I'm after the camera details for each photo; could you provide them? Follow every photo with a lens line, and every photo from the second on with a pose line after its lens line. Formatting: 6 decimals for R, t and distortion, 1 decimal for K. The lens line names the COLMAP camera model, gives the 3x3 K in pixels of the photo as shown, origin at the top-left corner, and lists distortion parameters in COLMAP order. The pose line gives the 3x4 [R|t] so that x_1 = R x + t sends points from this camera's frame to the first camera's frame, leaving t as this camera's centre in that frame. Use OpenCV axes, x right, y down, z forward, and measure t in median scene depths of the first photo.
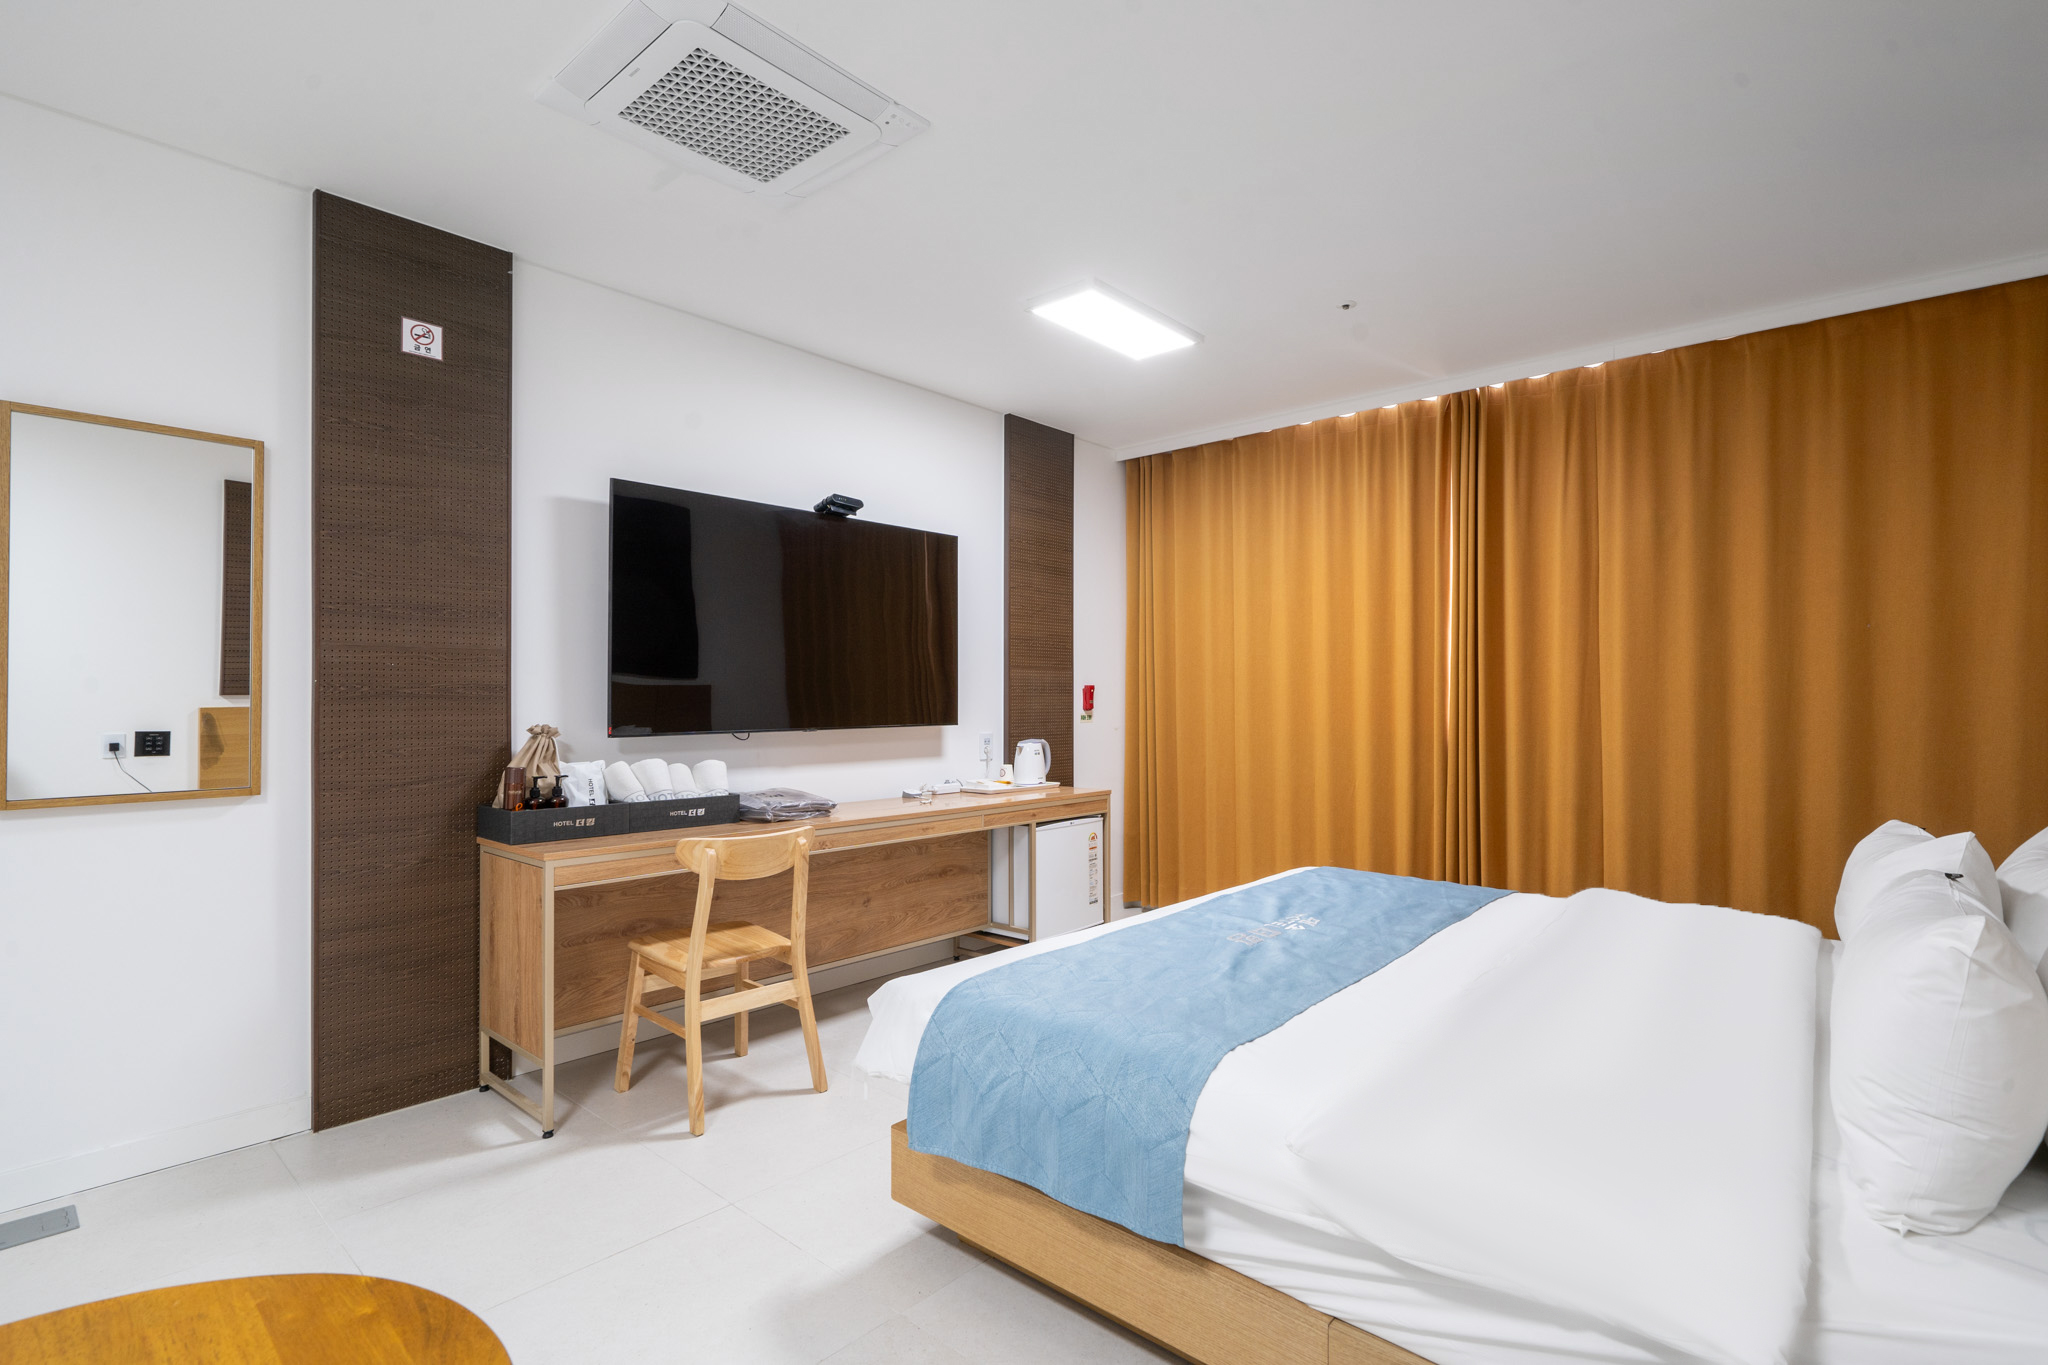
lens RADIAL K [[902.9, 0, 1030.0], [0, 902.9, 707.7], [0, 0, 1]] dist [0.001452, -0.000001]
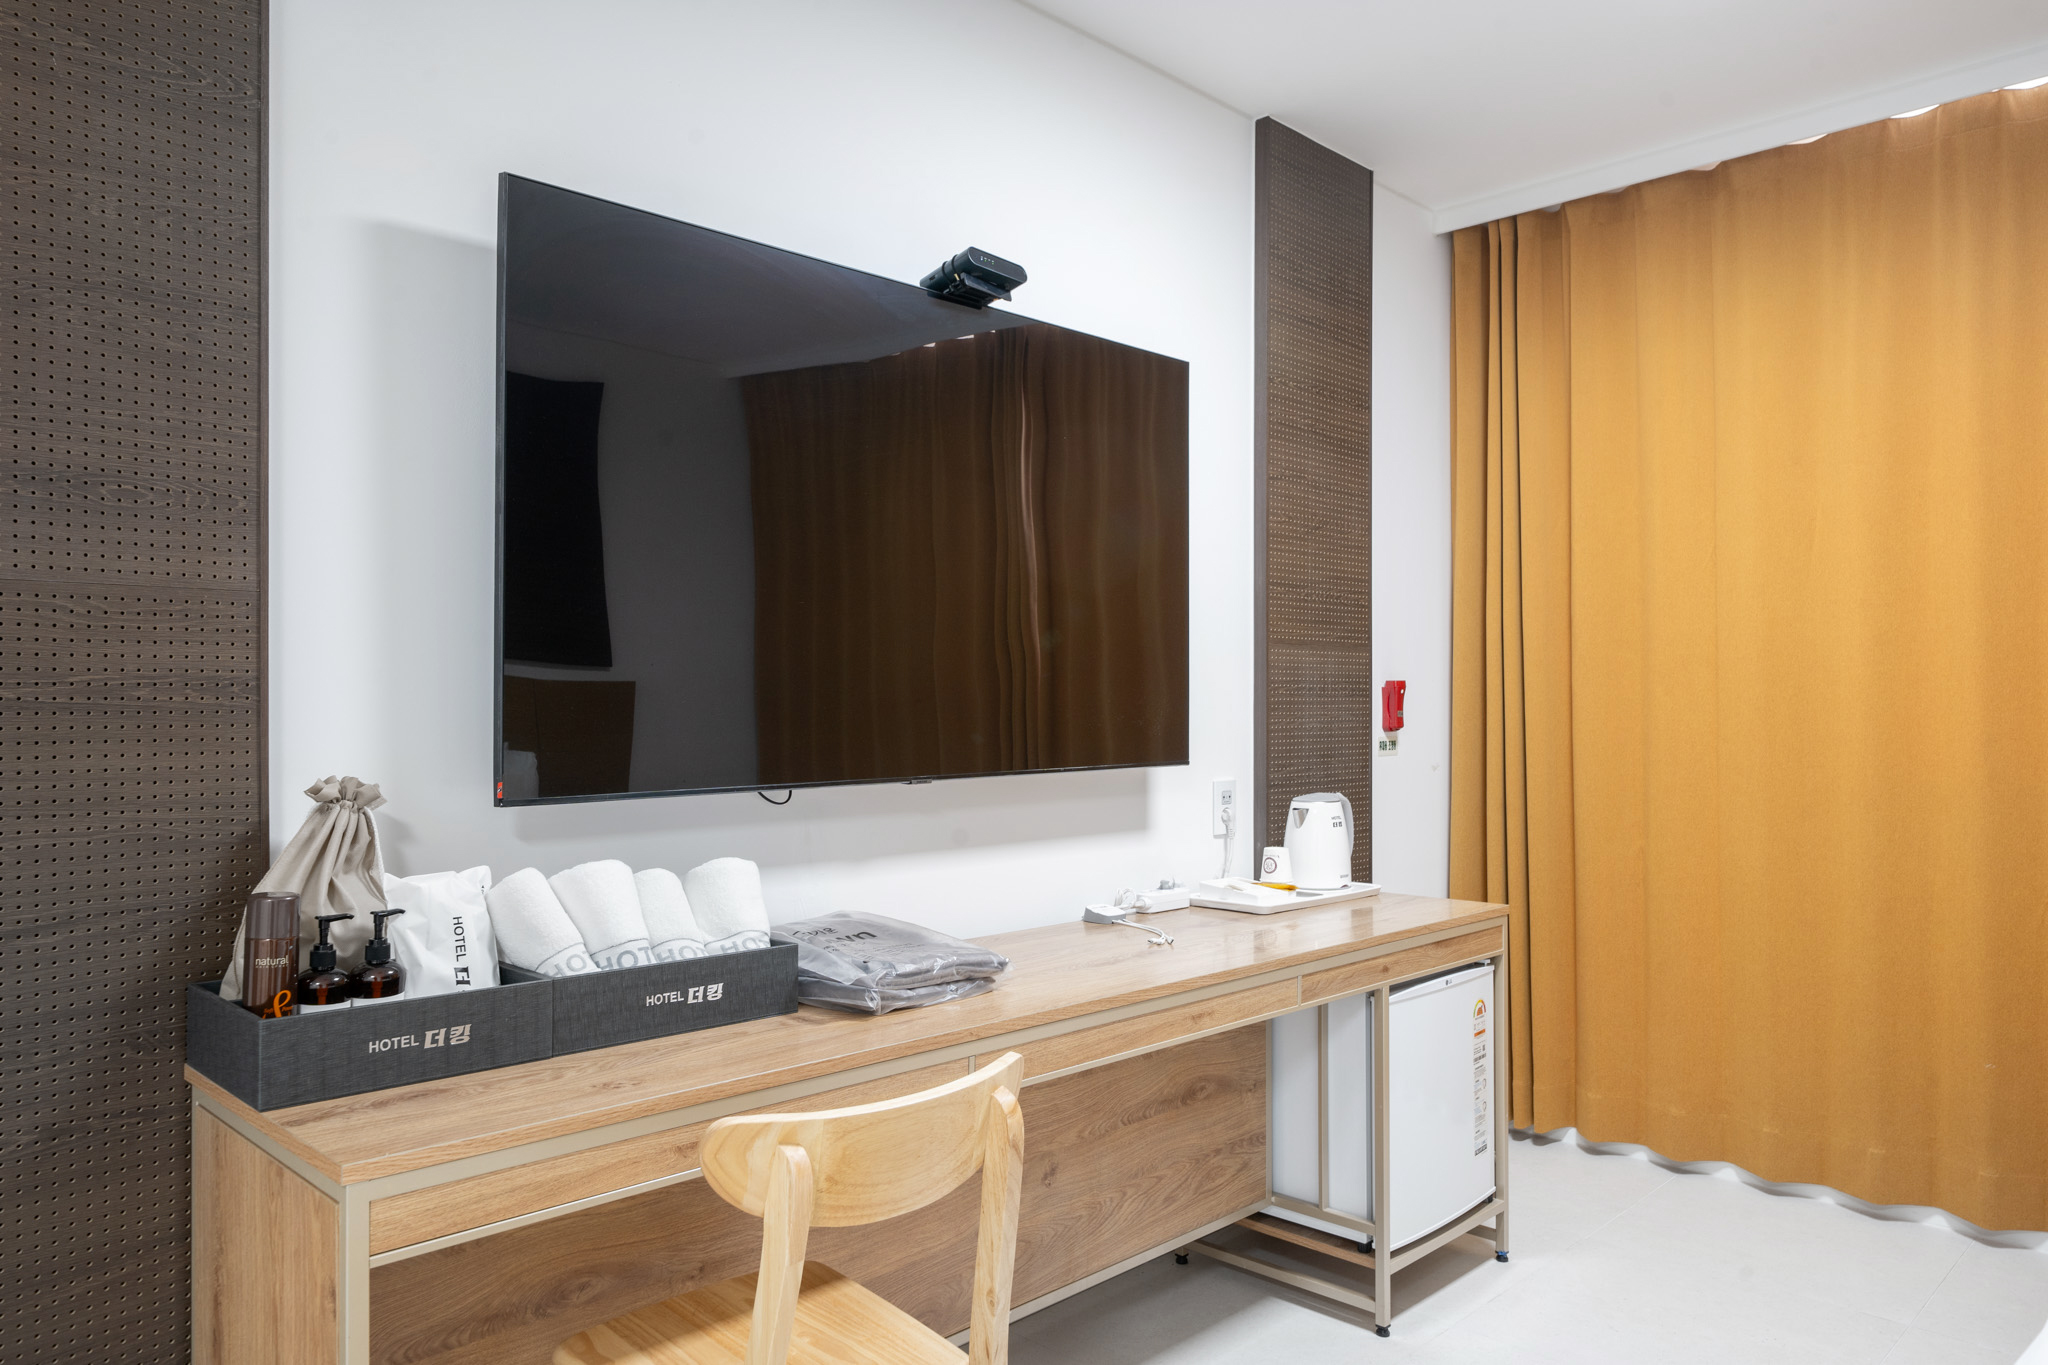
lens RADIAL K [[1388.5, 0, 912.4], [0, 1388.5, 729.8], [0, 0, 1]] dist [0.006477, -0.012024]
pose [[0.993340, 0.003025, -0.115184, -0.206717], [-0.001995, 0.999957, 0.009049, -0.008109], [0.115207, -0.008759, 0.993303, 0.395913]]
